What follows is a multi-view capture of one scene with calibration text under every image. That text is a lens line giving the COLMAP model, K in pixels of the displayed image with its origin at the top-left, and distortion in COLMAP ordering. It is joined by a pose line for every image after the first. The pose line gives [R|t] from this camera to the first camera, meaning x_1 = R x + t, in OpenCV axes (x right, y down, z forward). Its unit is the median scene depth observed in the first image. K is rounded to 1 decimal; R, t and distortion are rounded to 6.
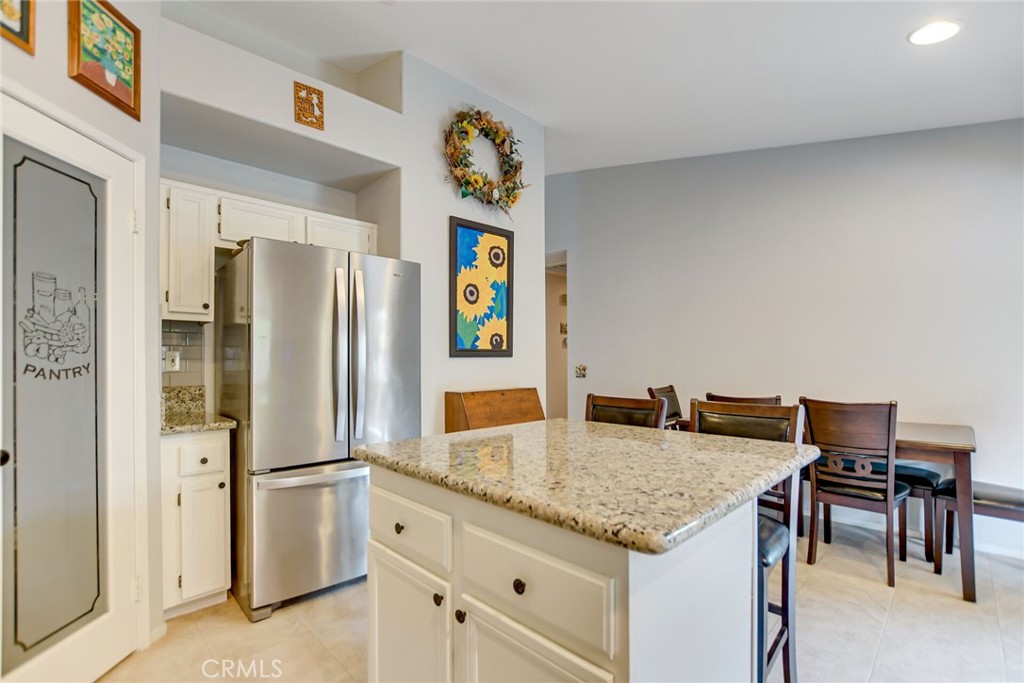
lens RADIAL K [[454.8, 0, 523.4], [0, 454.8, 354.1], [0, 0, 1]] dist [-0.002800, -0.000177]
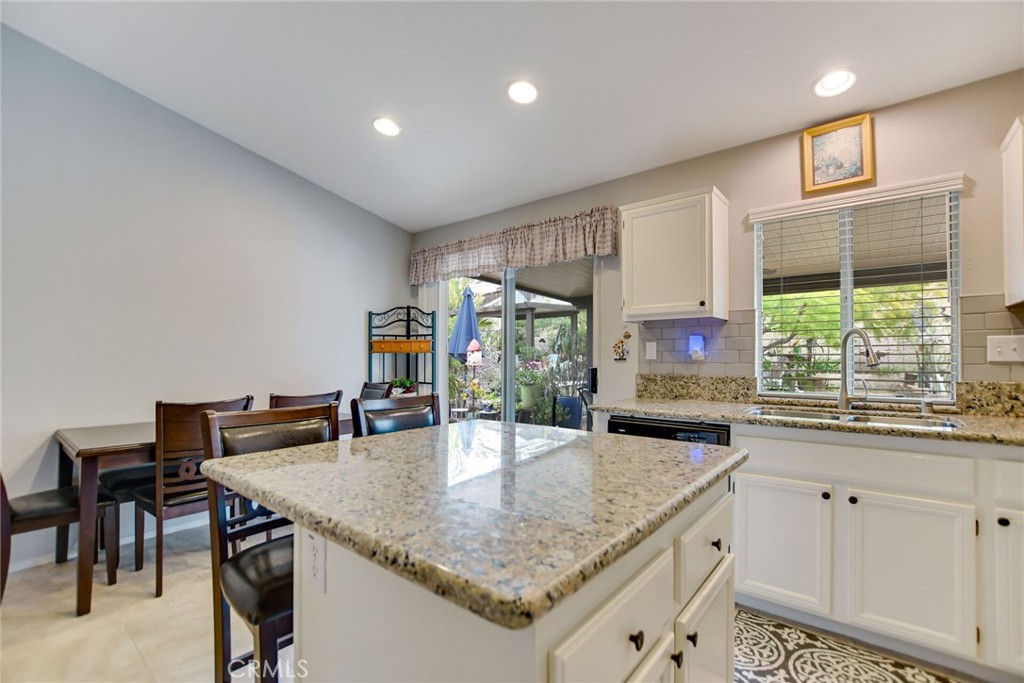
lens RADIAL K [[454.8, 0, 523.4], [0, 454.8, 354.1], [0, 0, 1]] dist [-0.002800, -0.000177]
pose [[-0.115343, 0.013149, 0.993239, -0.573895], [-0.011976, 0.999821, -0.014627, 0.022413], [-0.993254, -0.013582, -0.115165, 0.822035]]
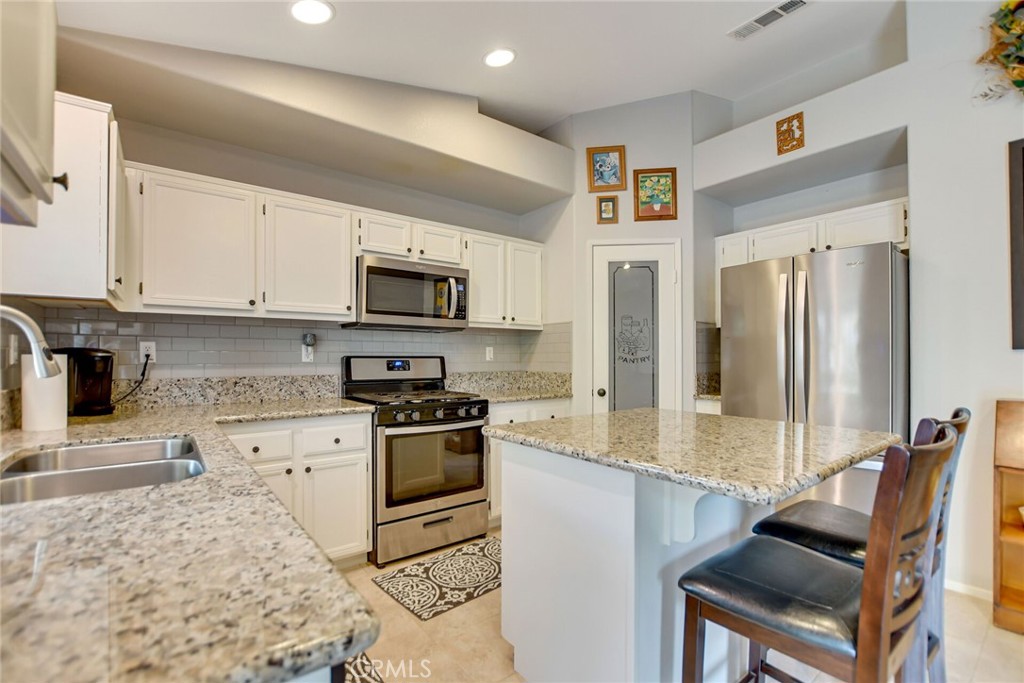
lens RADIAL K [[458.0, 0, 512.7], [0, 458.0, 365.6], [0, 0, 1]] dist [-0.013767, 0.001197]
pose [[-0.115730, 0.027352, -0.992904, 1.051113], [0.015192, 0.999553, 0.025765, 0.001986], [0.993165, -0.012102, -0.116094, 0.583568]]
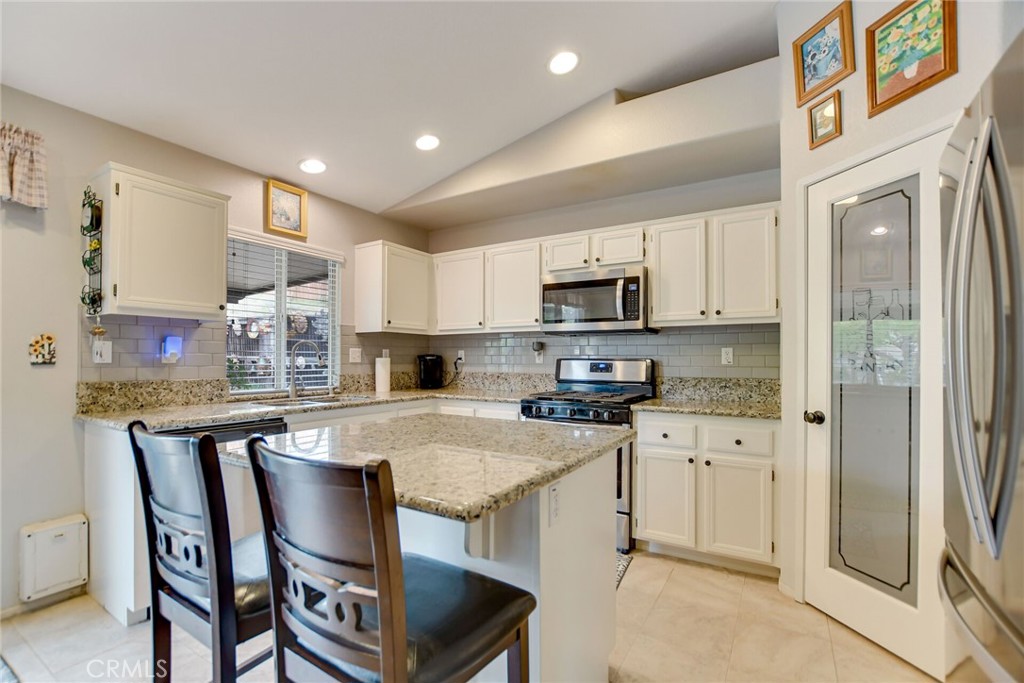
lens RADIAL K [[458.0, 0, 512.7], [0, 458.0, 365.6], [0, 0, 1]] dist [-0.013767, 0.001197]
pose [[-0.971397, 0.008126, -0.237320, 0.170012], [0.007947, 0.999967, 0.001712, 0.026013], [0.237326, -0.000223, -0.971430, 1.678143]]
